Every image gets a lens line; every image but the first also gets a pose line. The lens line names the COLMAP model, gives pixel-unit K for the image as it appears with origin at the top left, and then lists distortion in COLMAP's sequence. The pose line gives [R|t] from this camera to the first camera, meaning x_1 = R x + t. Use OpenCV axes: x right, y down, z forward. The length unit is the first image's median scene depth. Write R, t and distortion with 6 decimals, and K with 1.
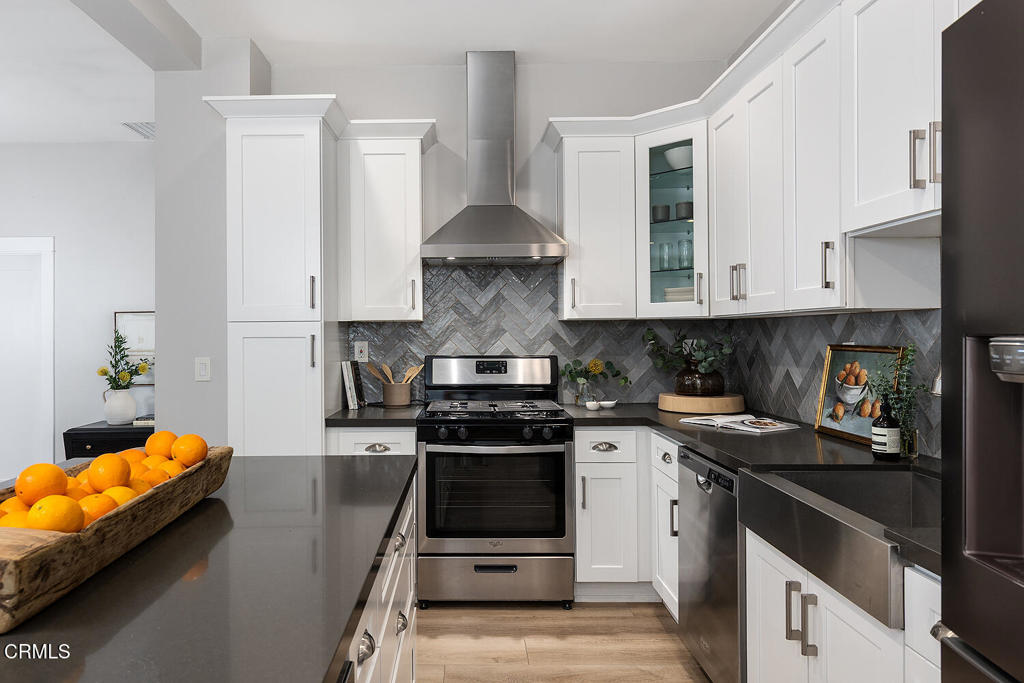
lens RADIAL K [[656.2, 0, 512.0], [0, 656.2, 341.5], [0, 0, 1]] dist [-0.001961, -0.000715]
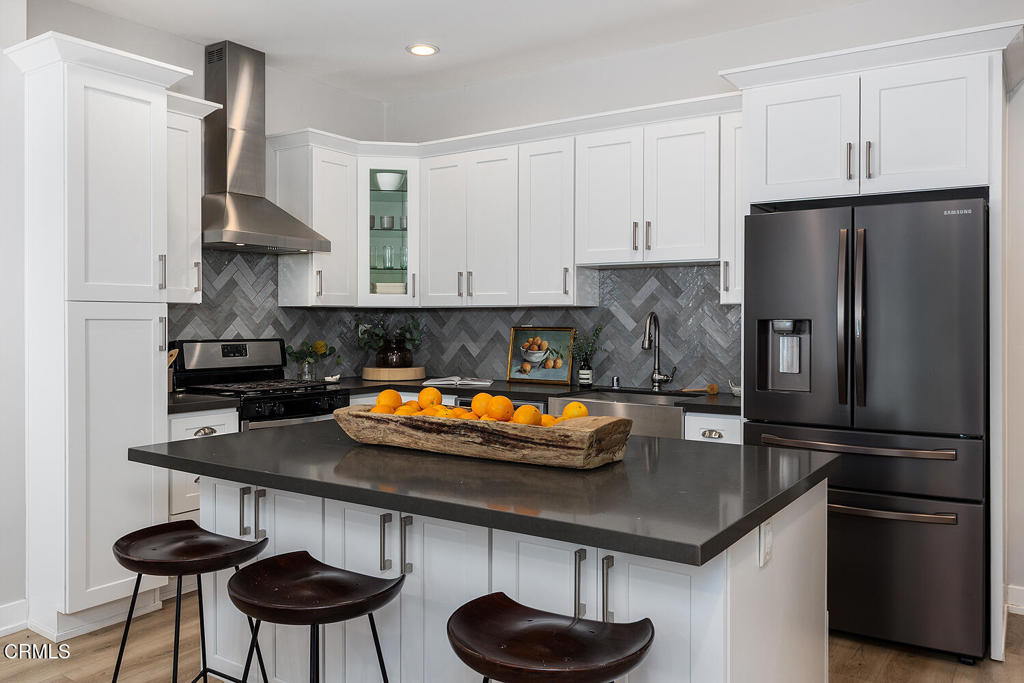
lens RADIAL K [[764.3, 0, 512.0], [0, 764.3, 341.5], [0, 0, 1]] dist [0.004588, 0.002685]
pose [[0.572079, -0.015345, 0.820055, -0.891643], [0.004755, 0.999870, 0.015393, 0.010244], [-0.820185, -0.004907, 0.572077, -0.048133]]
